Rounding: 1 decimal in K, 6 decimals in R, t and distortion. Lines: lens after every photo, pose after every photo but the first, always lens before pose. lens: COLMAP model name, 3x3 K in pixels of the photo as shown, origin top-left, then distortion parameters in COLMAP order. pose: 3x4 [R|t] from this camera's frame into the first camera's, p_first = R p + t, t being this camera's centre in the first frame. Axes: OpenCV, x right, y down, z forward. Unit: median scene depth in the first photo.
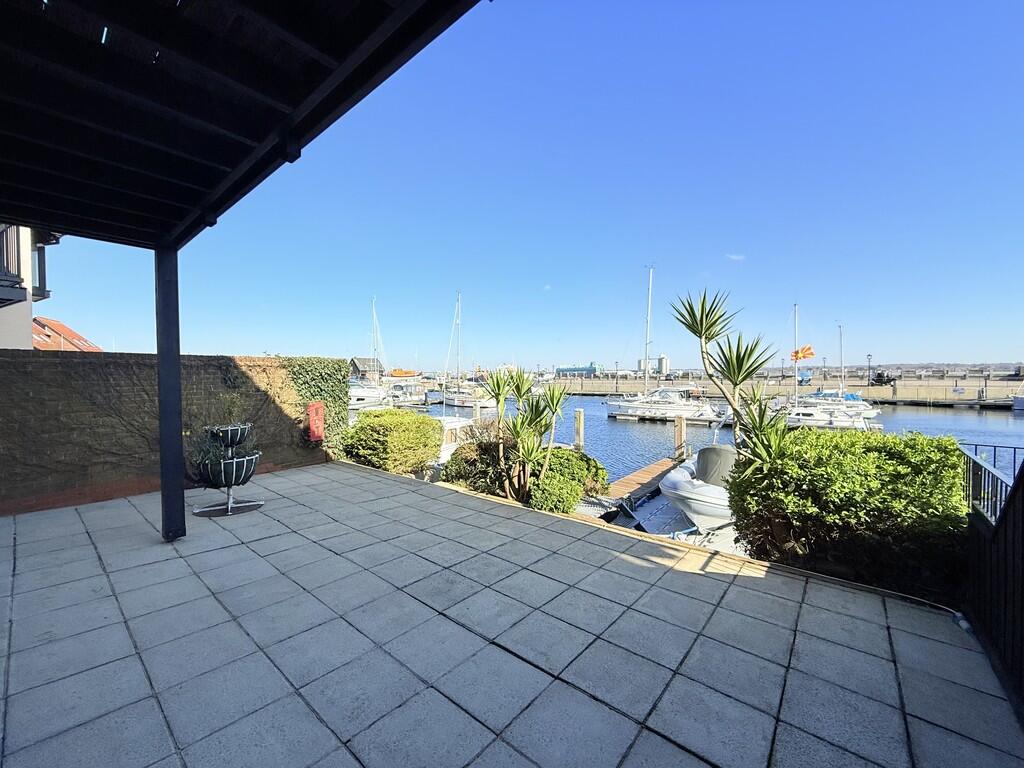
lens RADIAL K [[407.2, 0, 507.7], [0, 407.2, 380.7], [0, 0, 1]] dist [-0.001531, 0.000397]
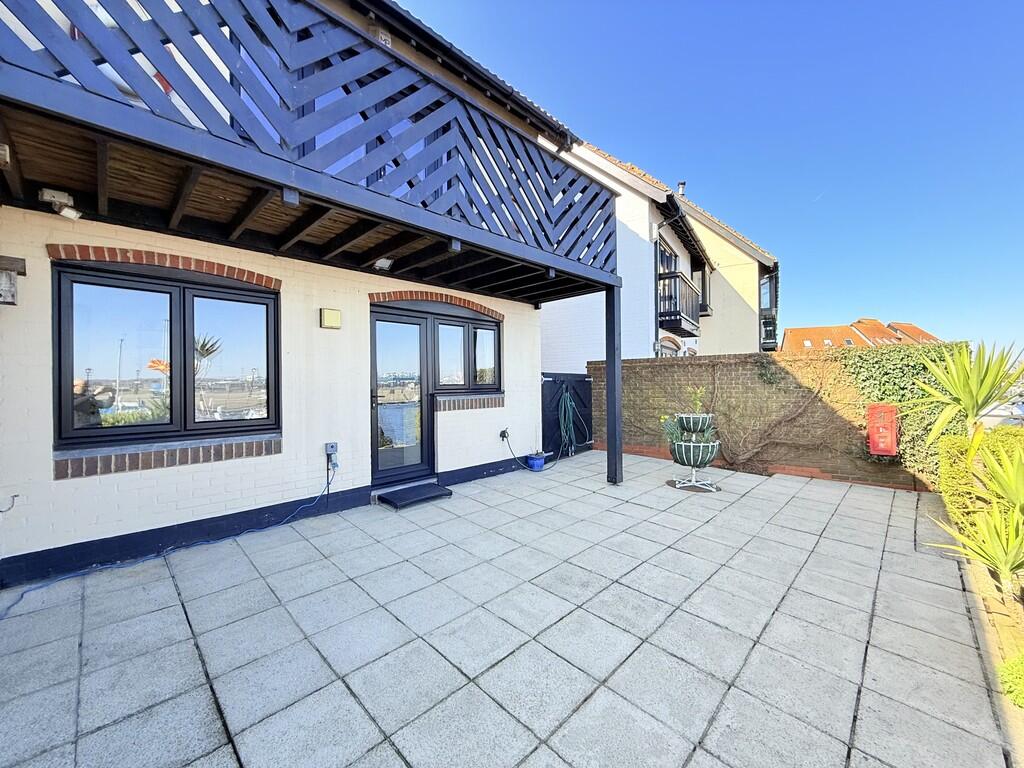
lens RADIAL K [[407.2, 0, 508.1], [0, 407.2, 382.7], [0, 0, 1]] dist [-0.001531, 0.000397]
pose [[-0.083526, 0.006110, -0.996487, 0.061808], [0.000231, 0.999981, 0.006113, 0.001513], [0.996506, 0.000281, -0.083526, 0.068560]]
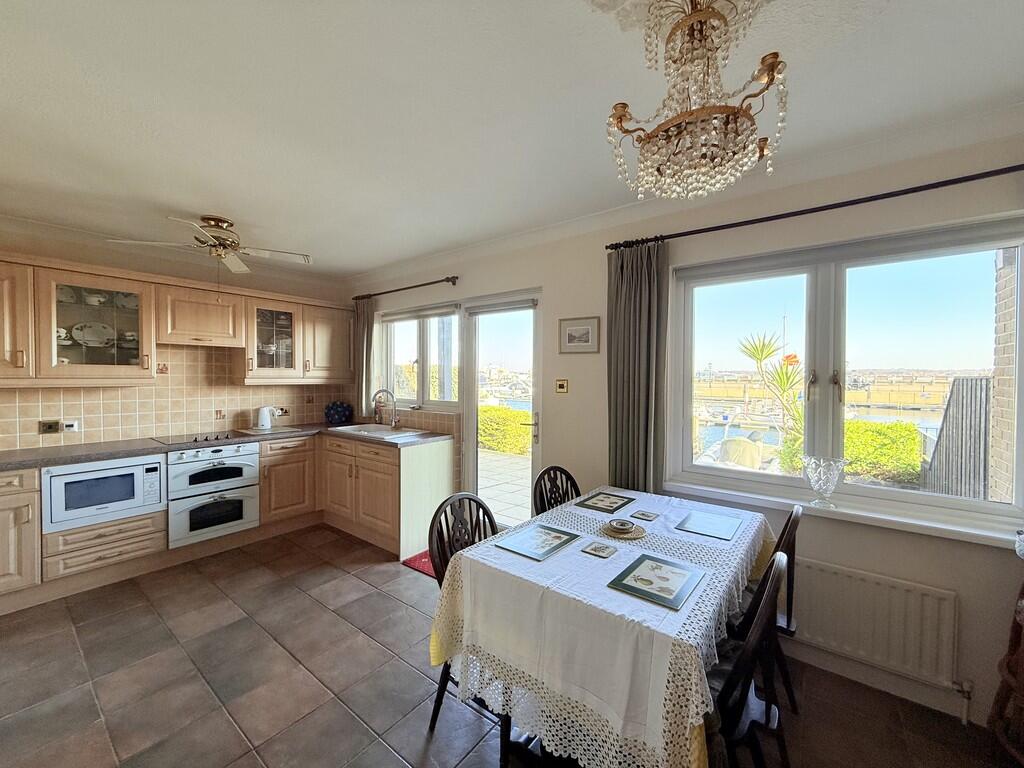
lens RADIAL K [[407.2, 0, 508.0], [0, 407.2, 384.1], [0, 0, 1]] dist [-0.001531, 0.000397]
pose [[0.999266, 0.010040, 0.036972, -0.059575], [-0.010285, 0.999926, 0.006442, -0.001883], [-0.036905, -0.006817, 0.999296, -0.056720]]
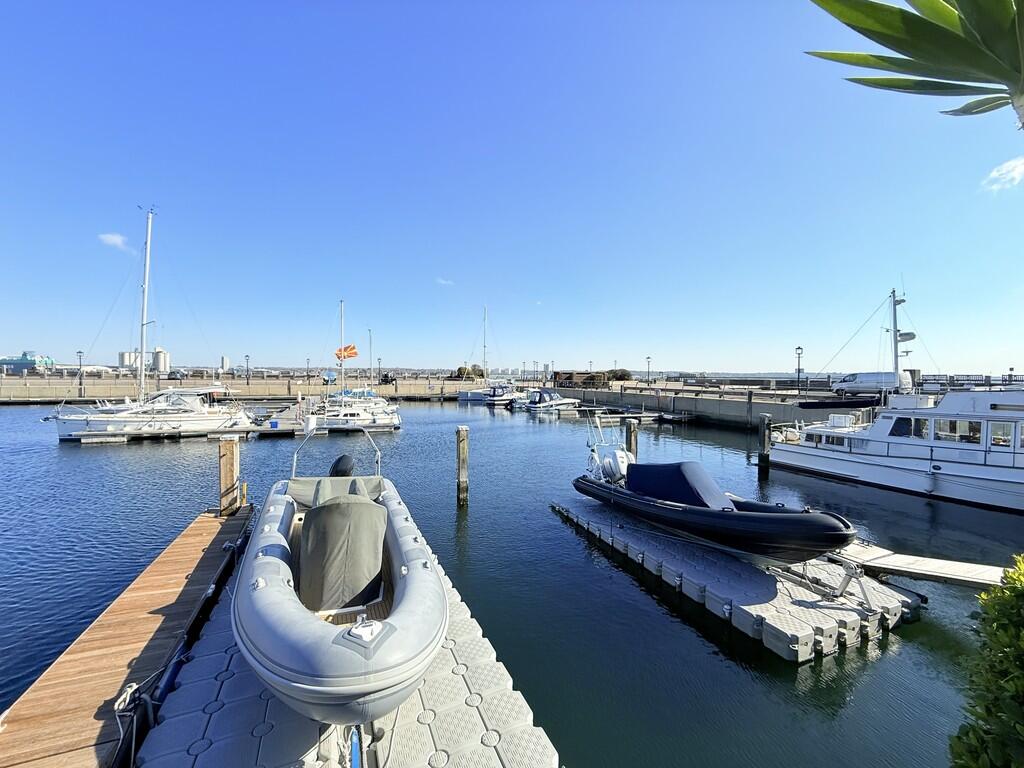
lens RADIAL K [[407.2, 0, 509.3], [0, 407.2, 386.2], [0, 0, 1]] dist [-0.001531, 0.000397]
pose [[0.476679, -0.011124, 0.879007, 0.035585], [-0.001436, 0.999909, 0.013433, 0.000435], [-0.879076, -0.007666, 0.476619, 0.134166]]
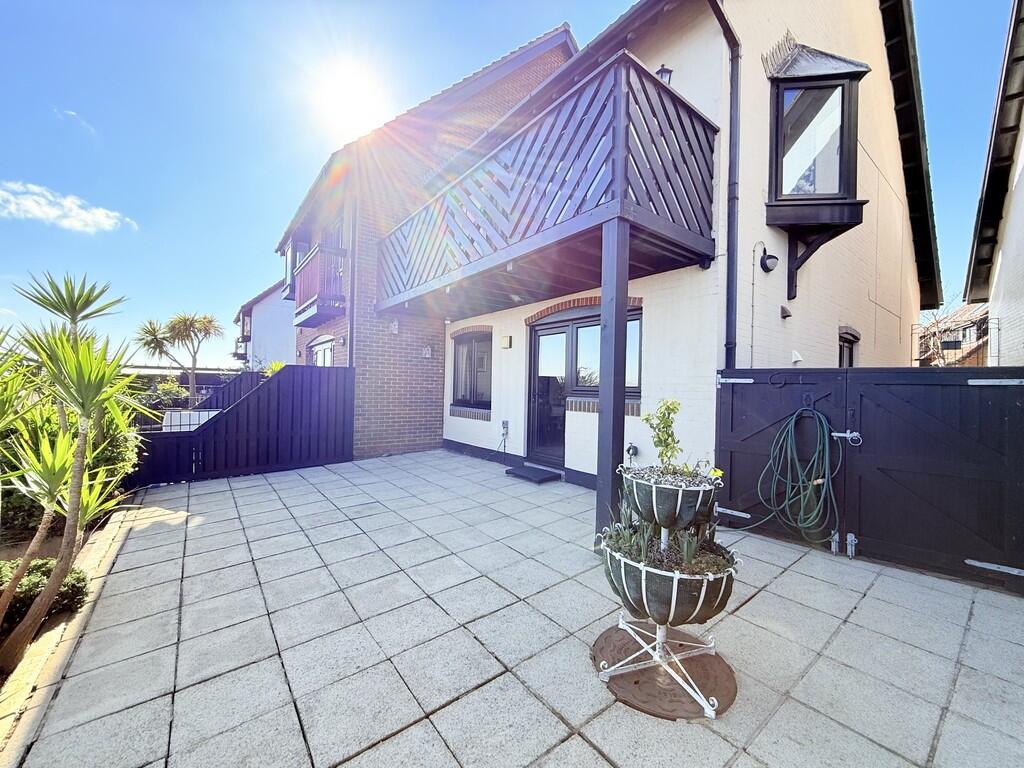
lens RADIAL K [[407.2, 0, 508.0], [0, 407.2, 384.3], [0, 0, 1]] dist [-0.001531, 0.000397]
pose [[-0.975428, -0.012460, 0.219966, -0.073882], [-0.012397, 0.999922, 0.001666, 0.002405], [-0.219969, -0.001102, -0.975506, 0.174239]]
